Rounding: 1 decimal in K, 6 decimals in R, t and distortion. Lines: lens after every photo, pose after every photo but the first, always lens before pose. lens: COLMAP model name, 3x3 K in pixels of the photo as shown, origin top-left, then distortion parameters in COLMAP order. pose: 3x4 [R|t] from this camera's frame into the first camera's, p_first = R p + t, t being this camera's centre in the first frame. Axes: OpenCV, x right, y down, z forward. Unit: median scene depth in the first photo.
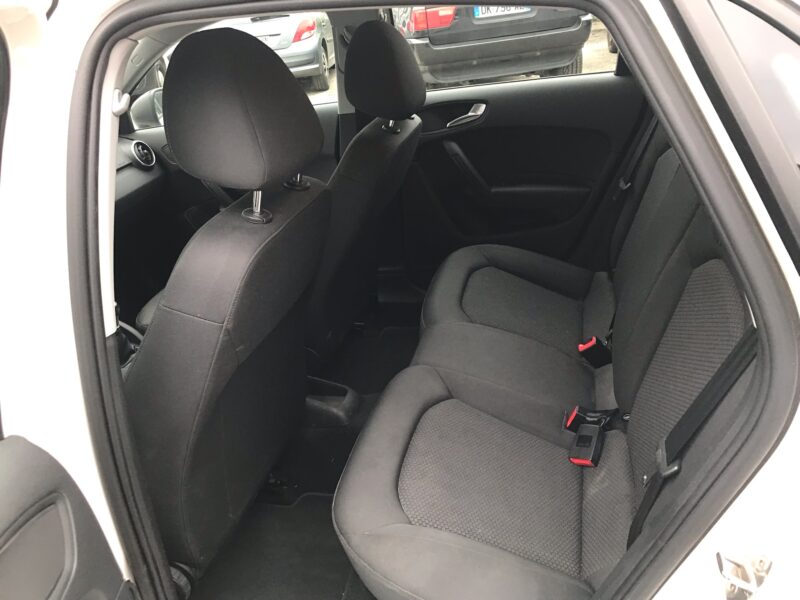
lens RADIAL K [[648.0, 0, 397.3], [0, 648.0, 296.1], [0, 0, 1]] dist [0.018138, 0.001872]
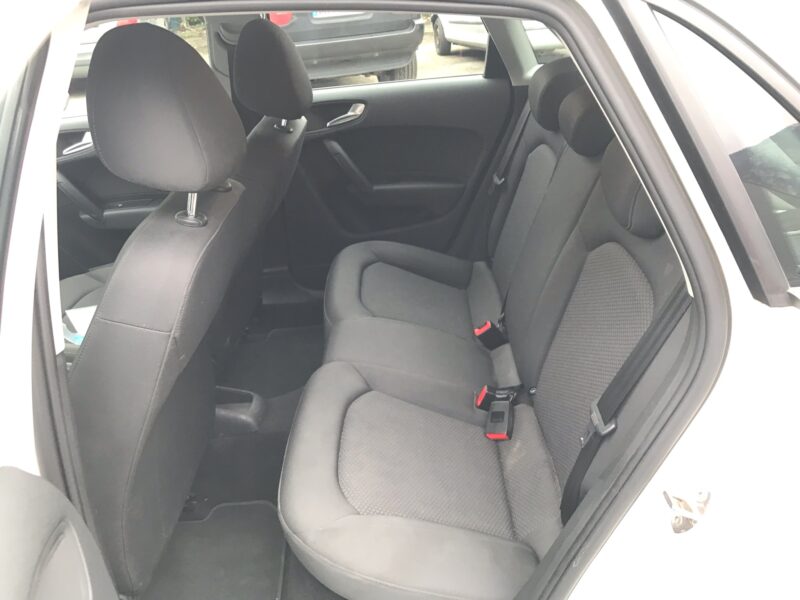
lens RADIAL K [[648.0, 0, 397.3], [0, 648.0, 296.1], [0, 0, 1]] dist [0.018138, 0.001872]
pose [[0.968879, -0.066279, 0.238498, -0.100992], [0.066016, 0.997777, 0.009100, 0.001527], [-0.238571, 0.006928, 0.971100, -0.007443]]
